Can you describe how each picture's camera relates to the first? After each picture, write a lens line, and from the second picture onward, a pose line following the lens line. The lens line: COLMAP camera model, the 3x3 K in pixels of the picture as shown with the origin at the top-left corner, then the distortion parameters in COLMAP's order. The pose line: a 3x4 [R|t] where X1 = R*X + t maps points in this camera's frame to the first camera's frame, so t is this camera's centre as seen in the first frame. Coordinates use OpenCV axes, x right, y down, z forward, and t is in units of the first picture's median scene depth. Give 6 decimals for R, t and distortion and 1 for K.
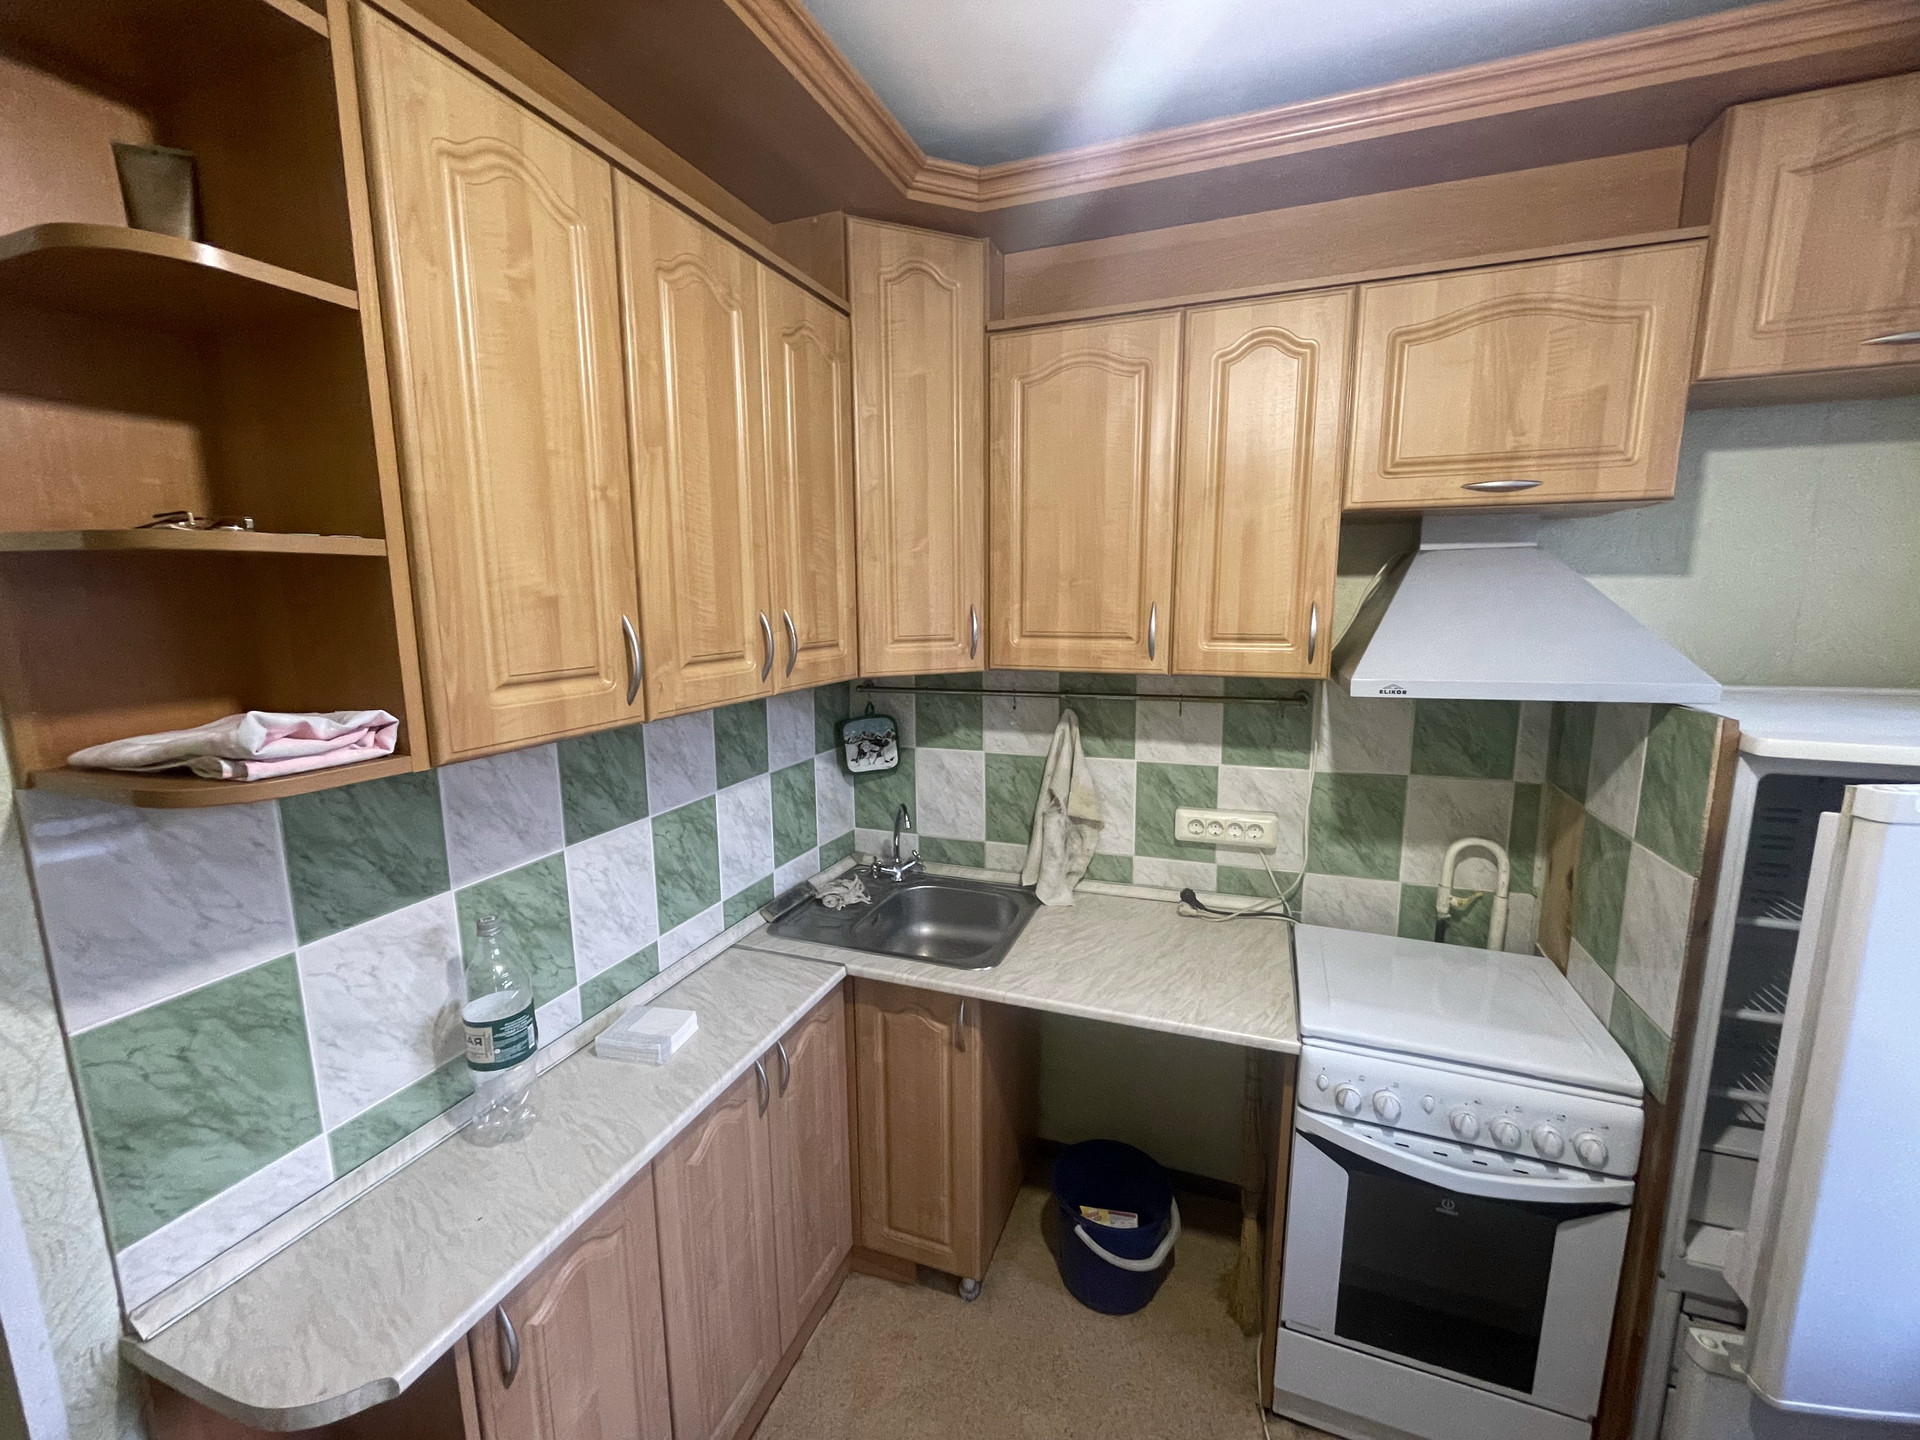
lens RADIAL K [[782.3, 0, 964.6], [0, 782.3, 719.7], [0, 0, 1]] dist [-0.004750, 0.000143]
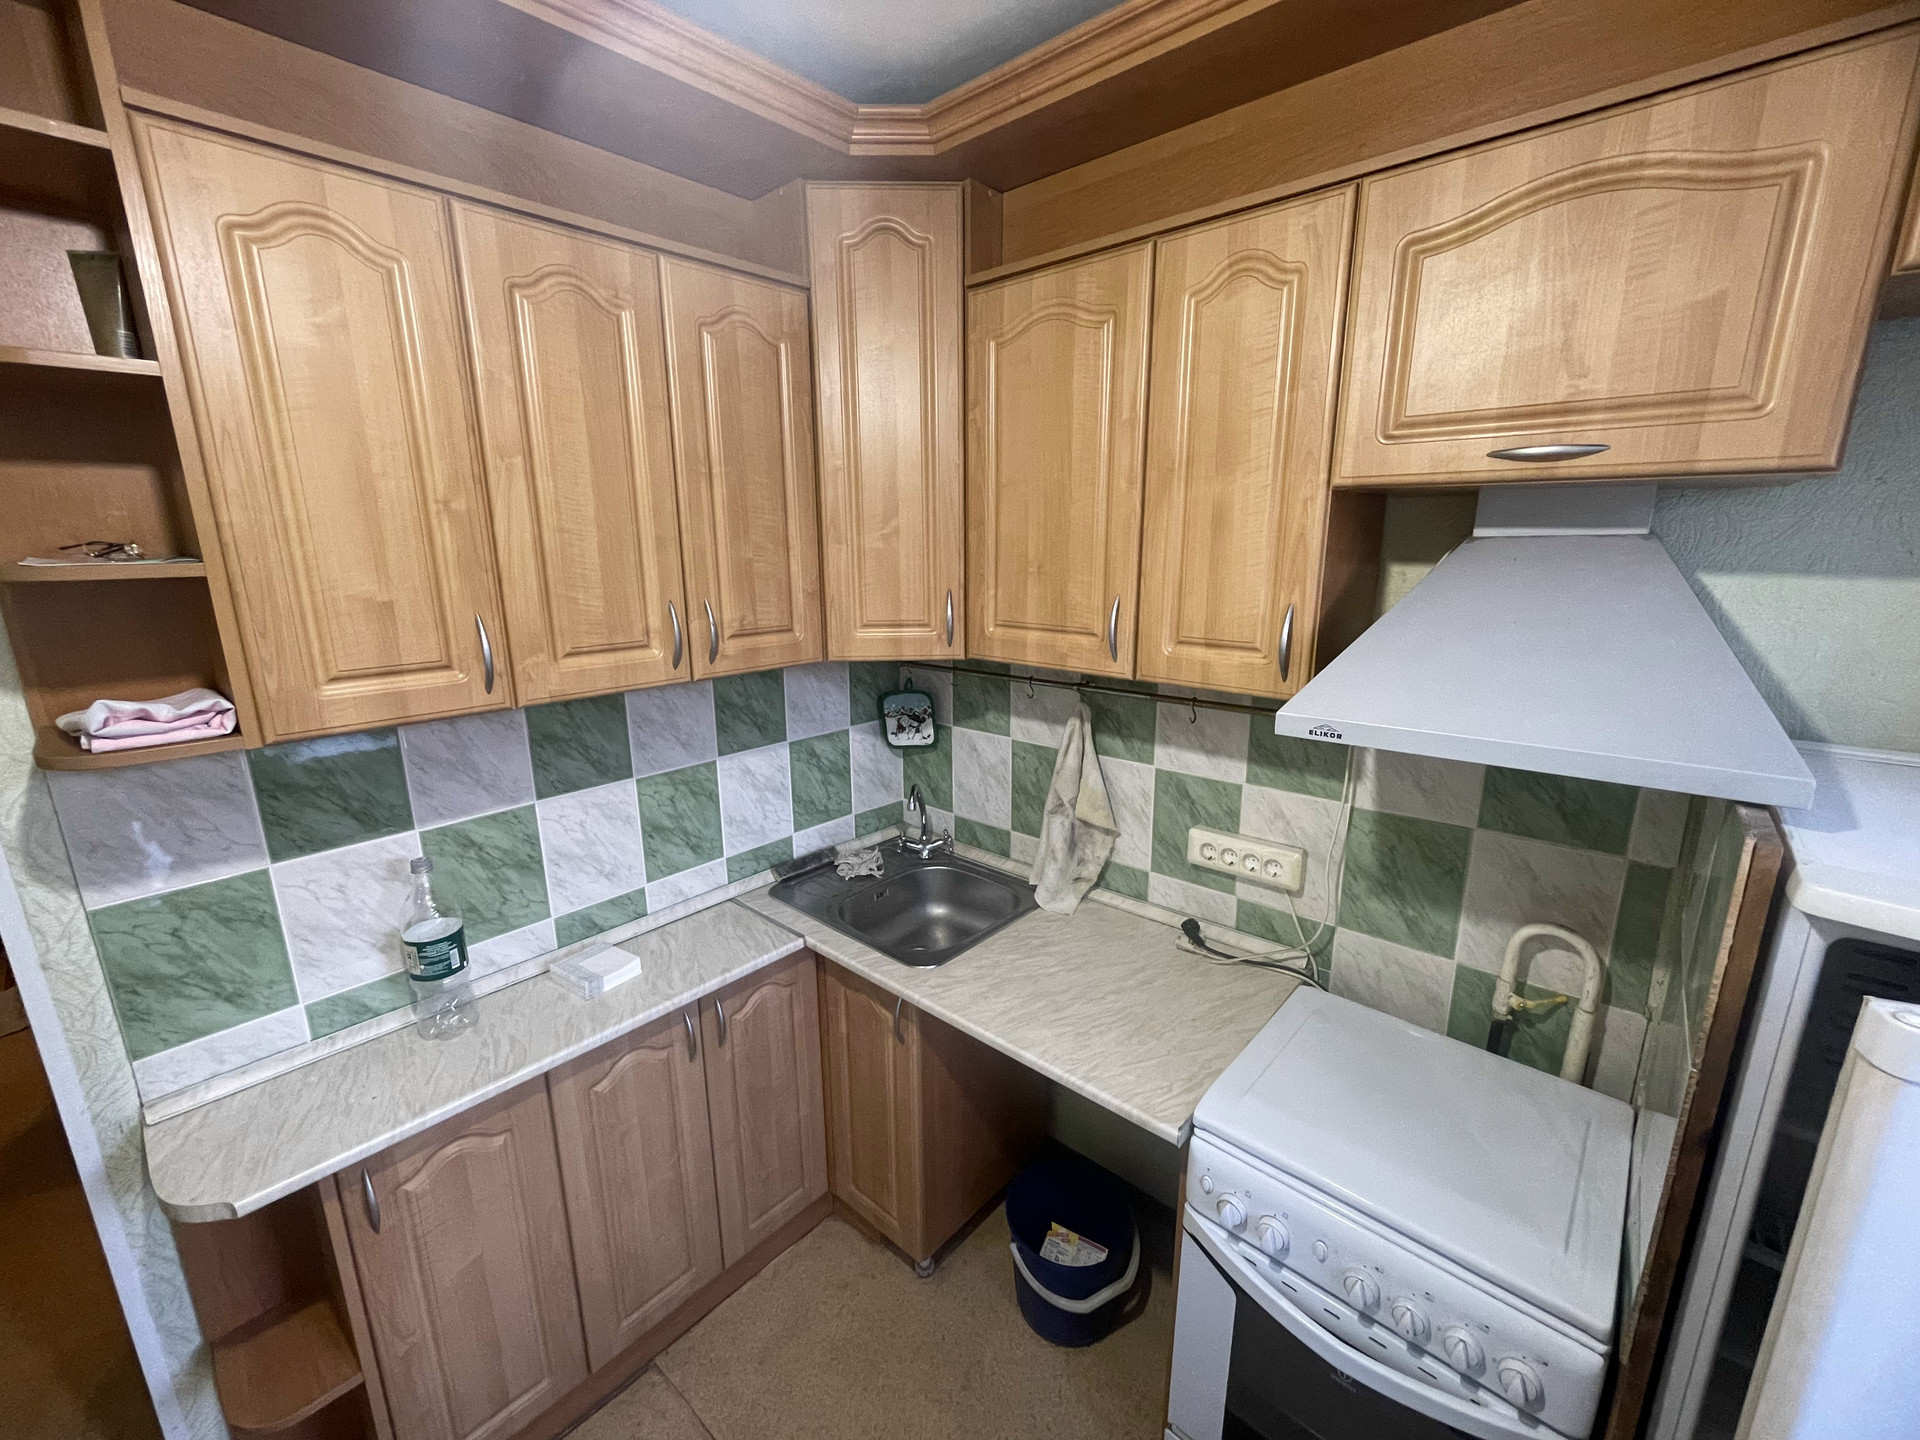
lens RADIAL K [[782.3, 0, 963.8], [0, 782.3, 719.8], [0, 0, 1]] dist [-0.004750, 0.000143]
pose [[0.932233, 0.085753, -0.351552, 0.450202], [-0.059377, 0.994597, 0.085155, -0.087107], [0.356954, -0.058510, 0.932288, 0.144650]]
